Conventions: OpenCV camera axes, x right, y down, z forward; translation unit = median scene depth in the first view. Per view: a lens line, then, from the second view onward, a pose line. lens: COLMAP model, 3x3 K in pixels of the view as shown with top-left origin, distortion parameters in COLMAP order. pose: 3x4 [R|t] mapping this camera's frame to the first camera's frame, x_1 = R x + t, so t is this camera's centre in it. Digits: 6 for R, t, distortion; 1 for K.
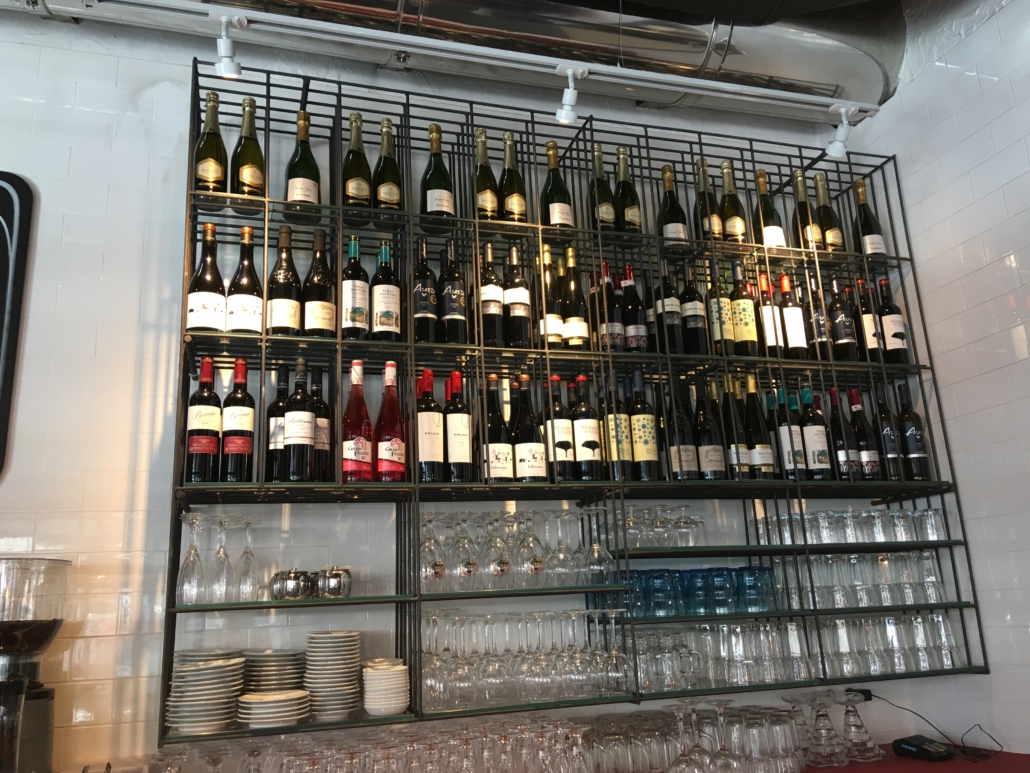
lens RADIAL K [[865.9, 0, 520.2], [0, 865.9, 386.2], [0, 0, 1]] dist [0.085218, -0.044135]
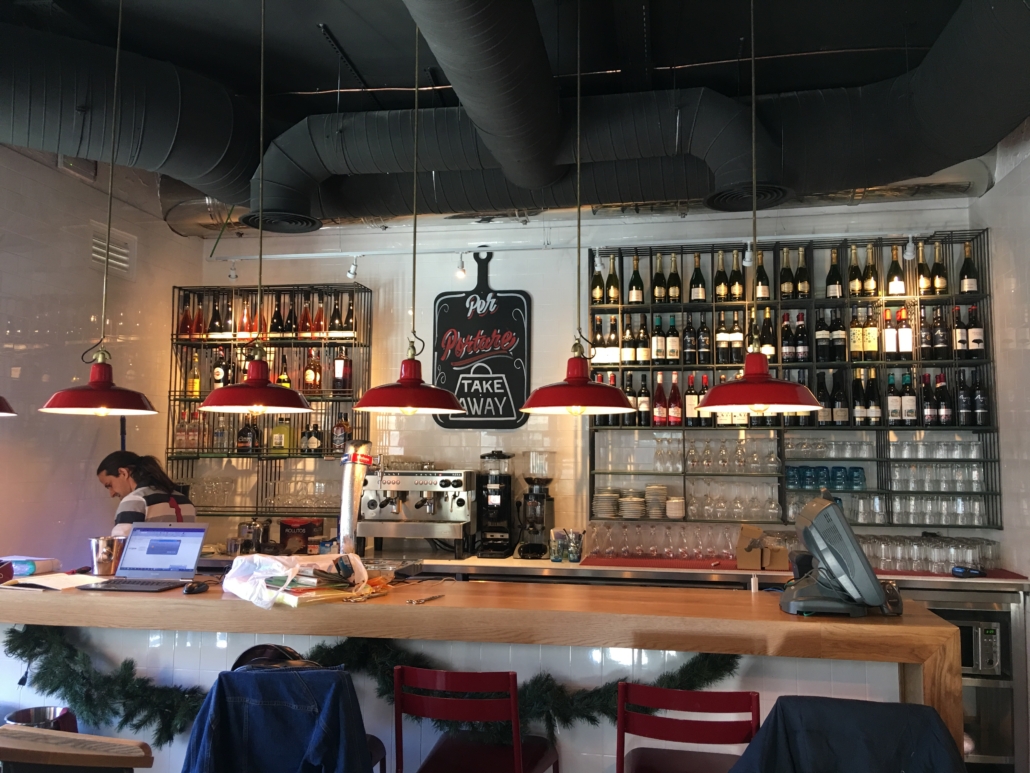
lens RADIAL K [[865.9, 0, 524.6], [0, 865.9, 379.0], [0, 0, 1]] dist [0.085218, -0.044135]
pose [[0.888298, 0.013284, -0.459075, 0.511960], [0.067321, 0.985018, 0.158766, -0.374003], [0.454307, -0.171937, 0.874096, -1.093723]]
